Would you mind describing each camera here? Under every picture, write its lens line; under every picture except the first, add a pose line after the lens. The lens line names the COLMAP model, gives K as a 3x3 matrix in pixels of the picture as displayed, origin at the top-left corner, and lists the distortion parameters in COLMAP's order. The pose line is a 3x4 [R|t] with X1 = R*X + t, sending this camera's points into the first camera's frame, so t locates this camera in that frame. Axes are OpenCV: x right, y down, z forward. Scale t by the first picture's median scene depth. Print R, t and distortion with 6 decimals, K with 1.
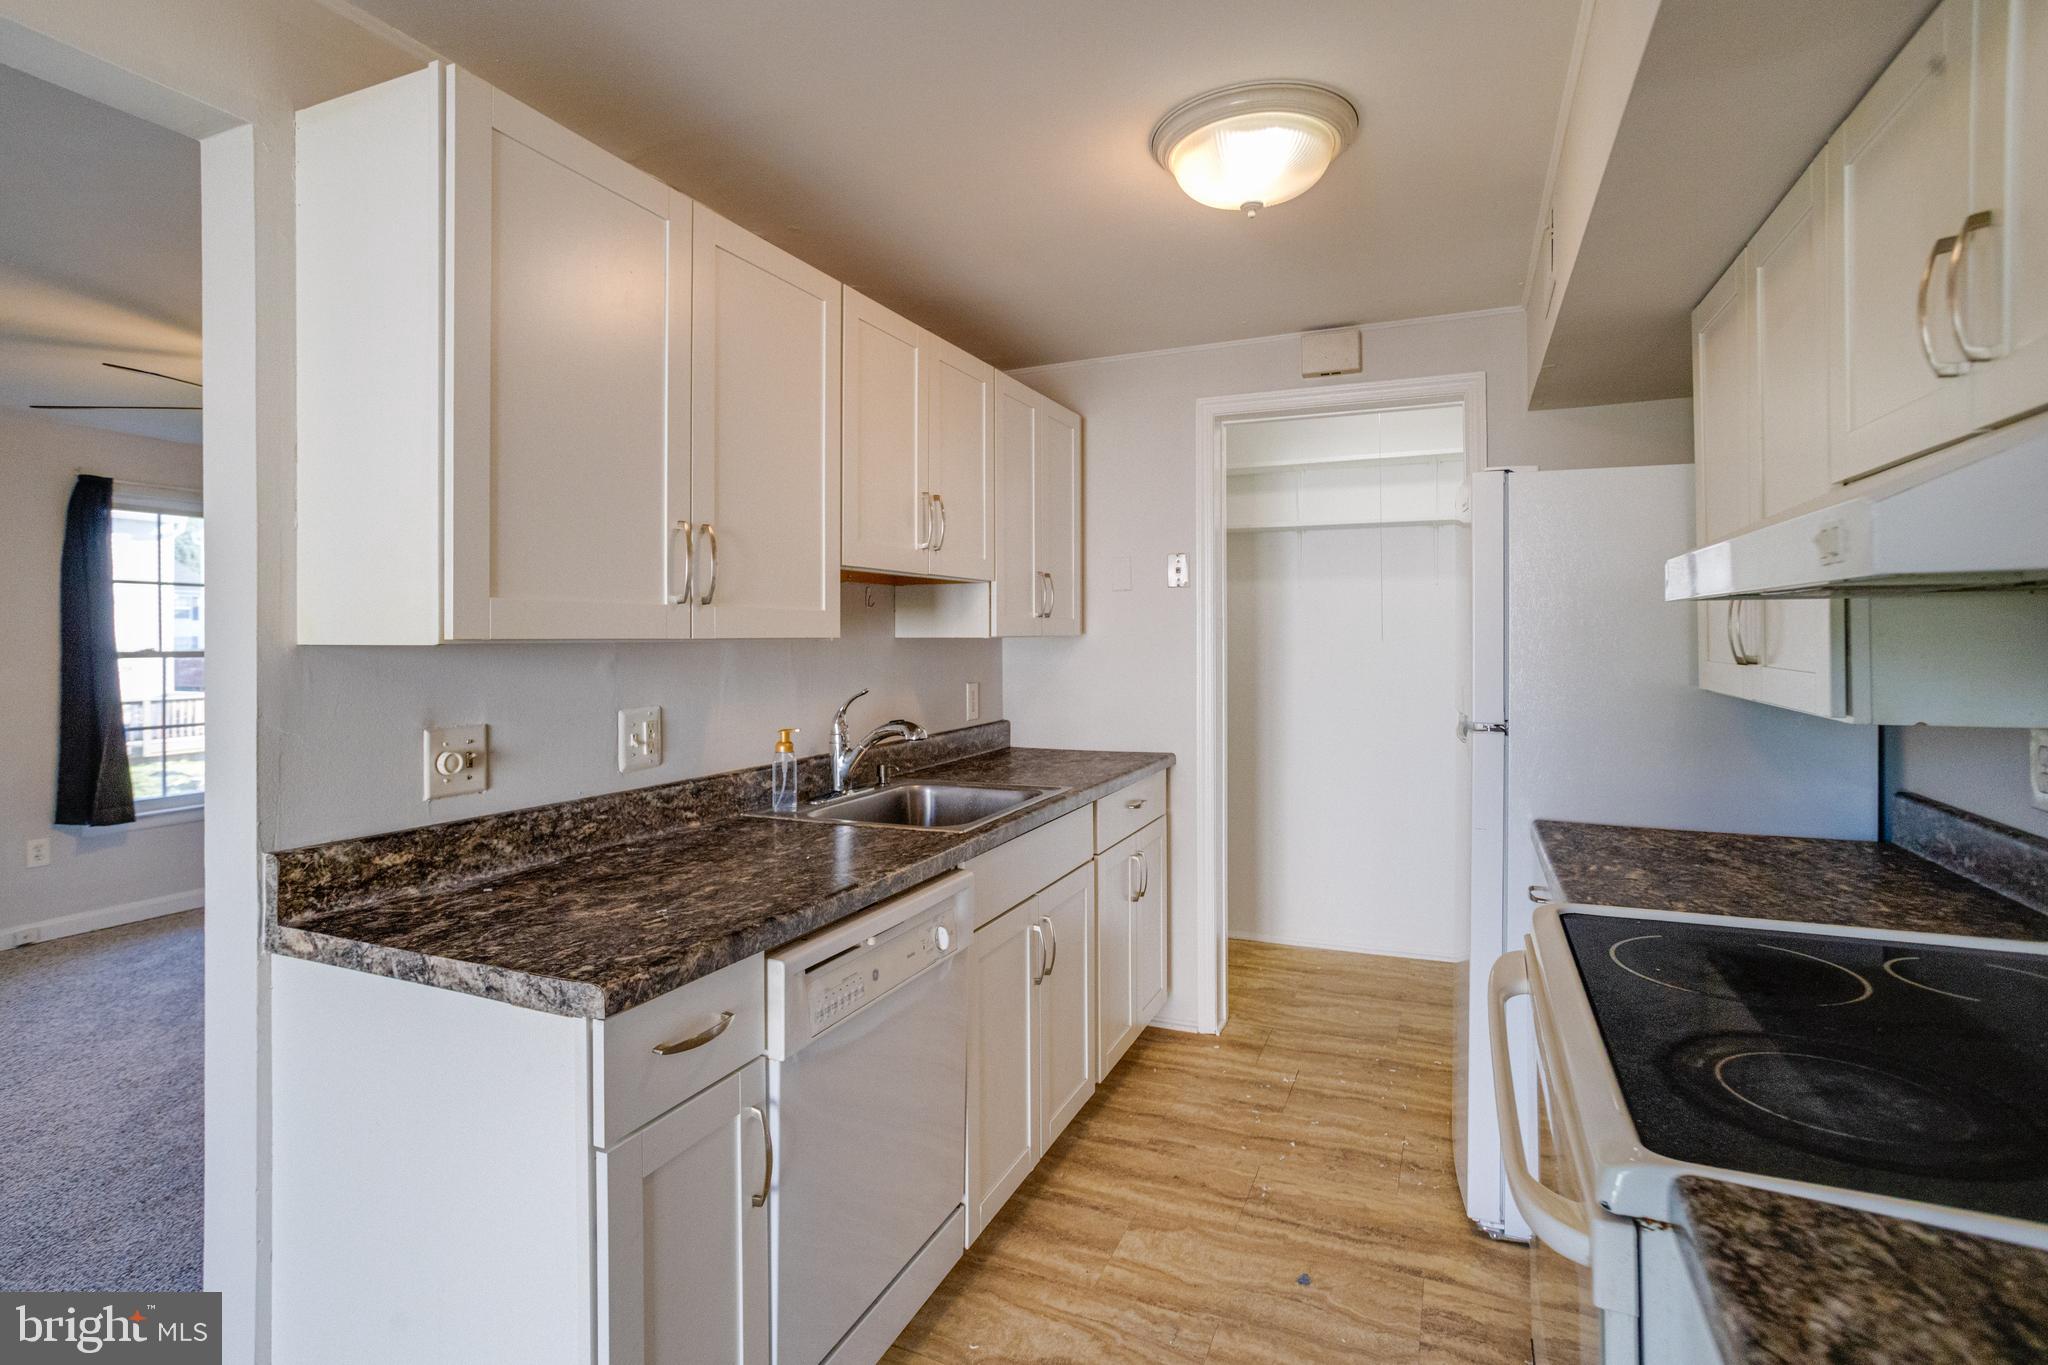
lens RADIAL K [[1014.2, 0, 996.2], [0, 1014.2, 622.9], [0, 0, 1]] dist [-0.033016, 0.025766]
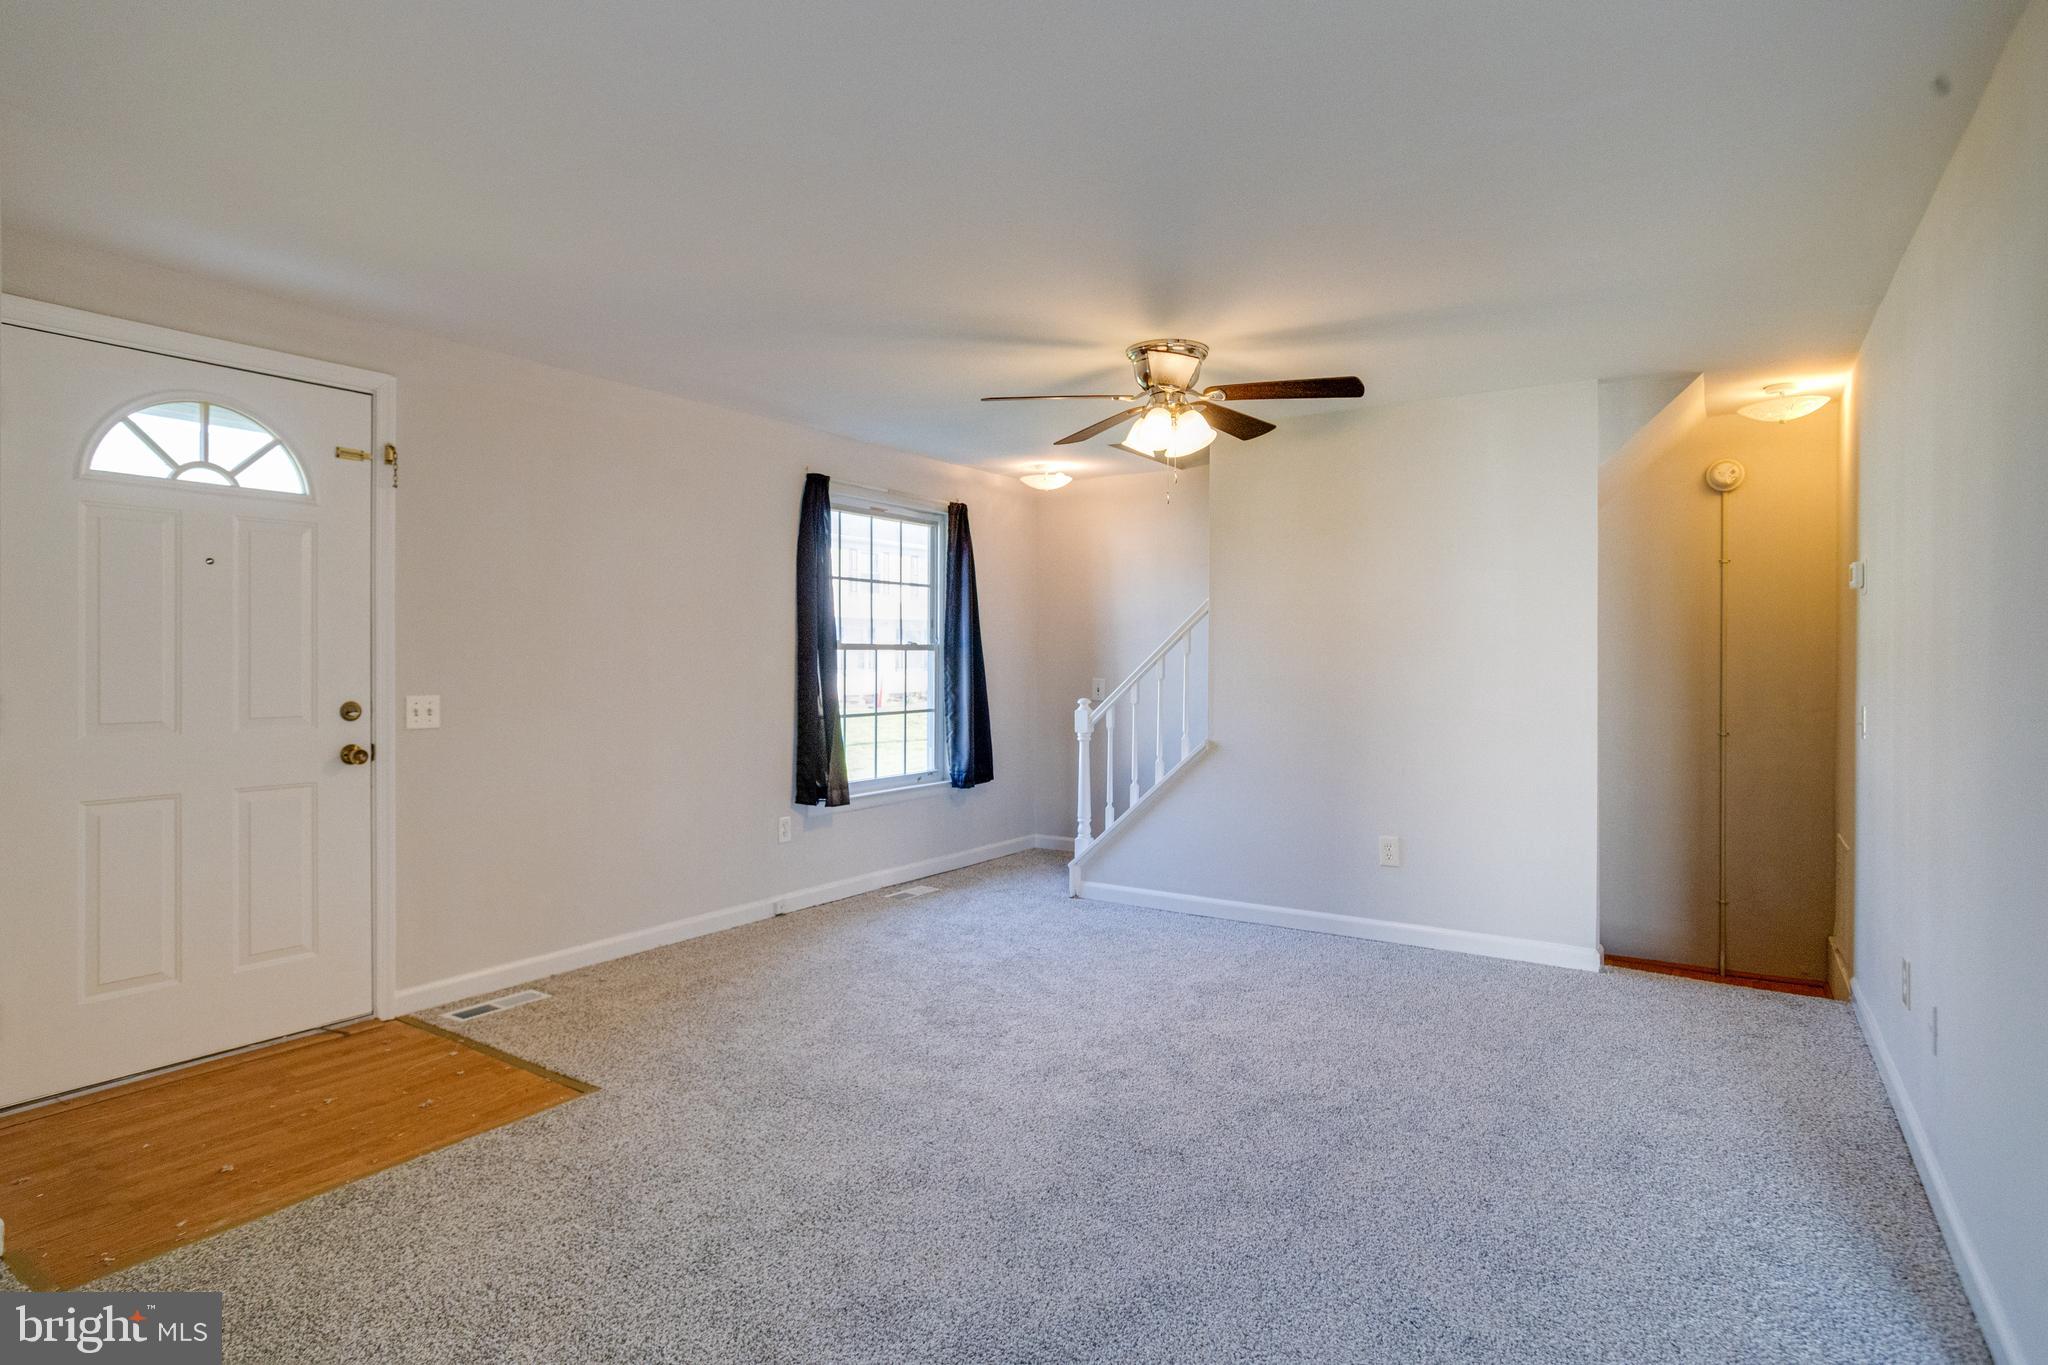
lens RADIAL K [[1068.1, 0, 1025.9], [0, 1068.1, 672.2], [0, 0, 1]] dist [-0.020261, 0.003611]
pose [[0.988423, 0.008116, -0.151505, -1.177769], [-0.003805, 0.999580, 0.028728, 0.061605], [0.151674, -0.027819, 0.988039, -0.180162]]
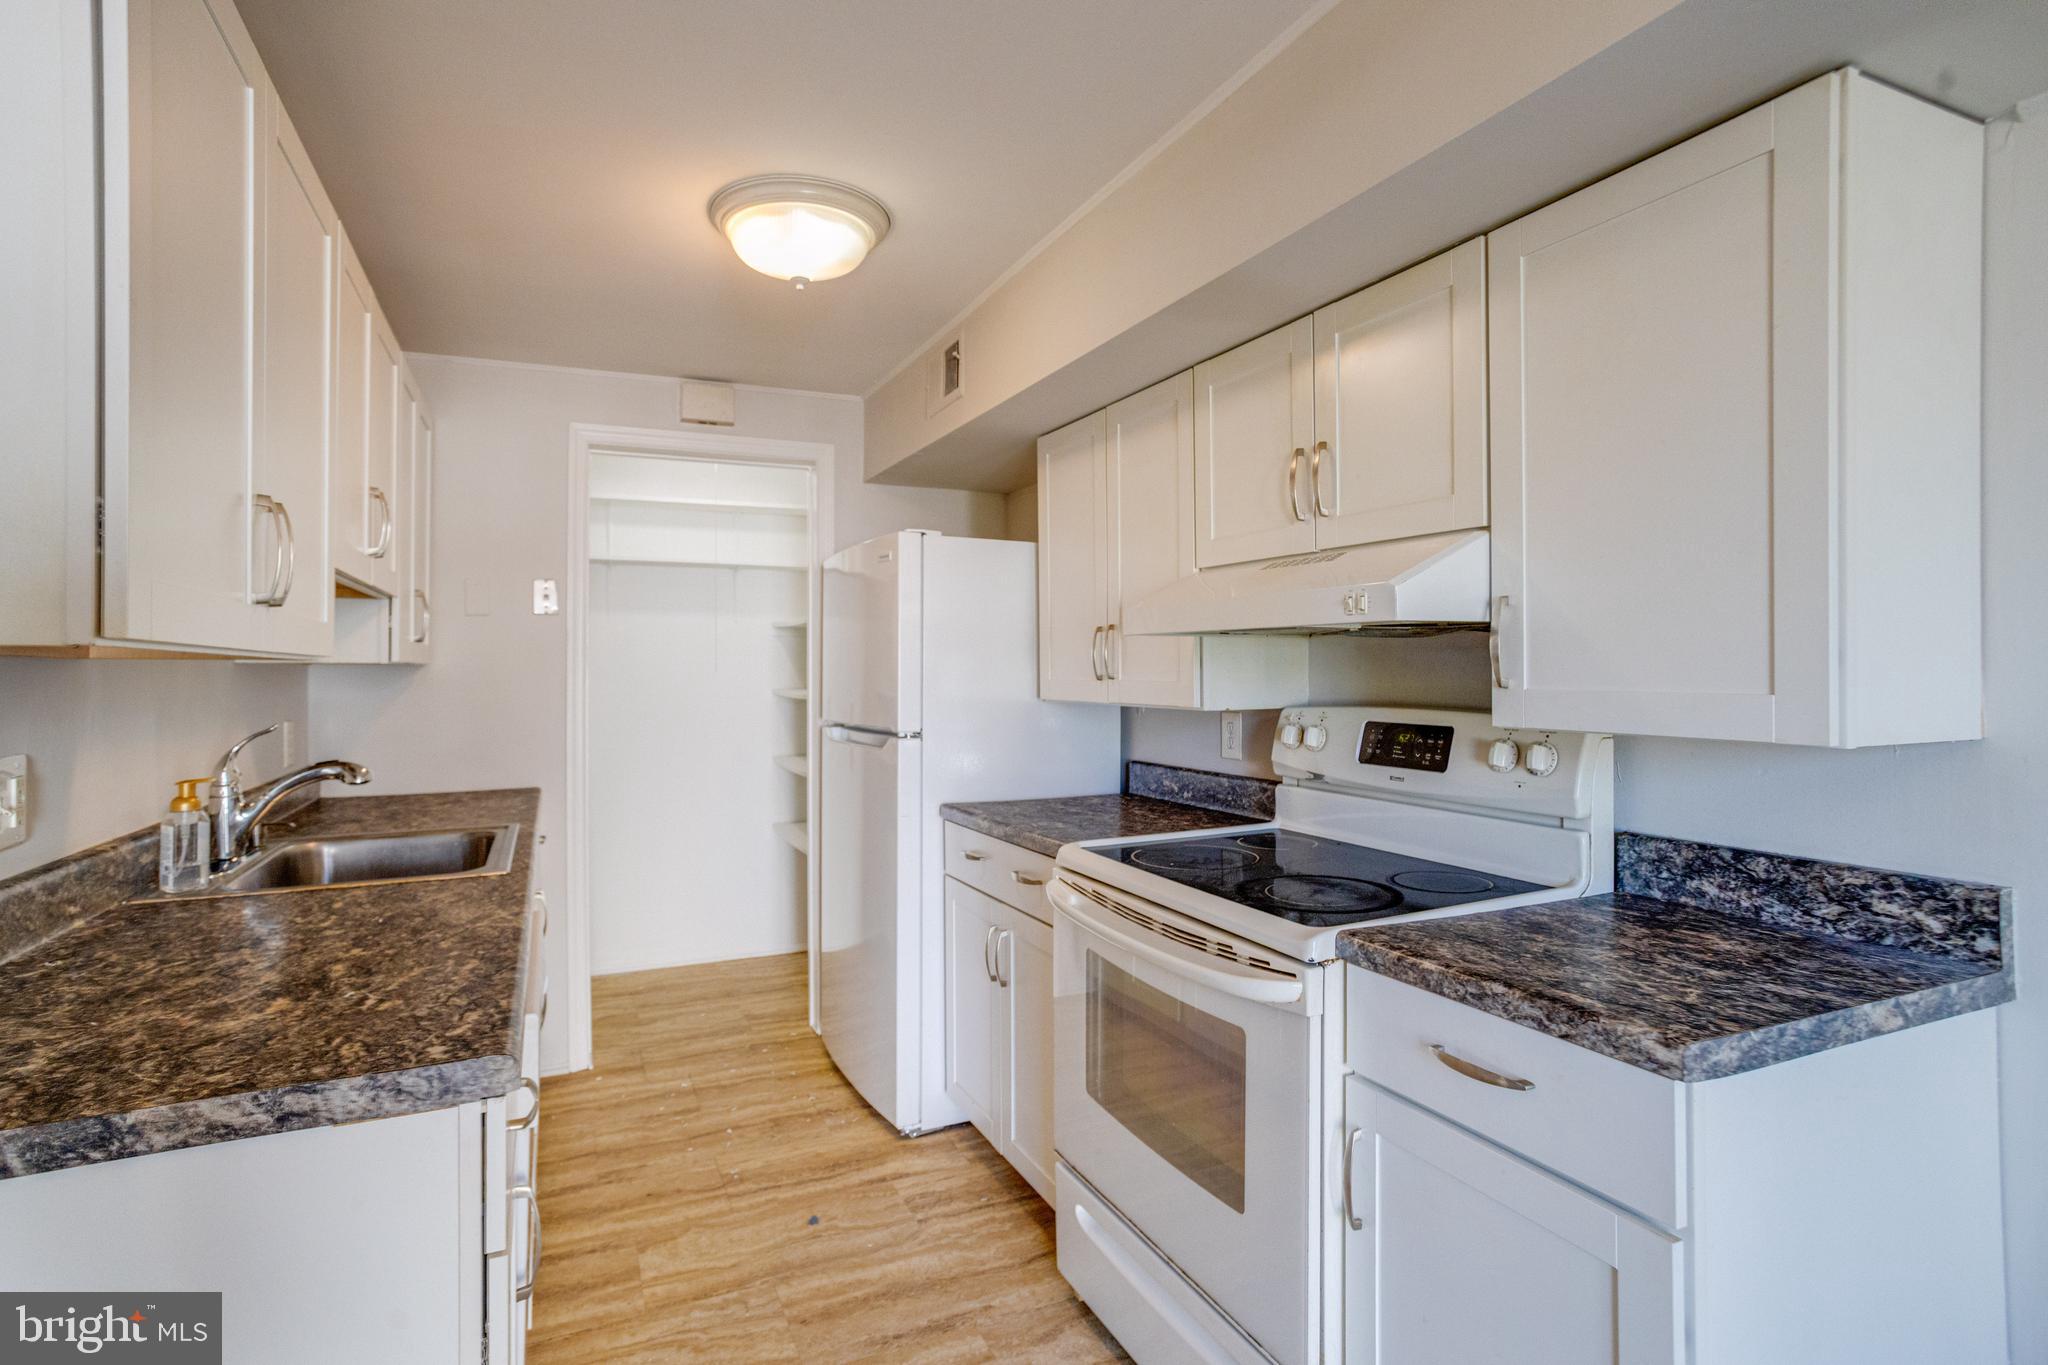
lens RADIAL K [[1014.2, 0, 999.7], [0, 1014.2, 656.8], [0, 0, 1]] dist [-0.033016, 0.025766]
pose [[0.662450, 0.014328, 0.748969, -0.426868], [-0.009603, 0.999897, -0.010635, 0.019587], [-0.749044, -0.000147, 0.662520, 0.078555]]
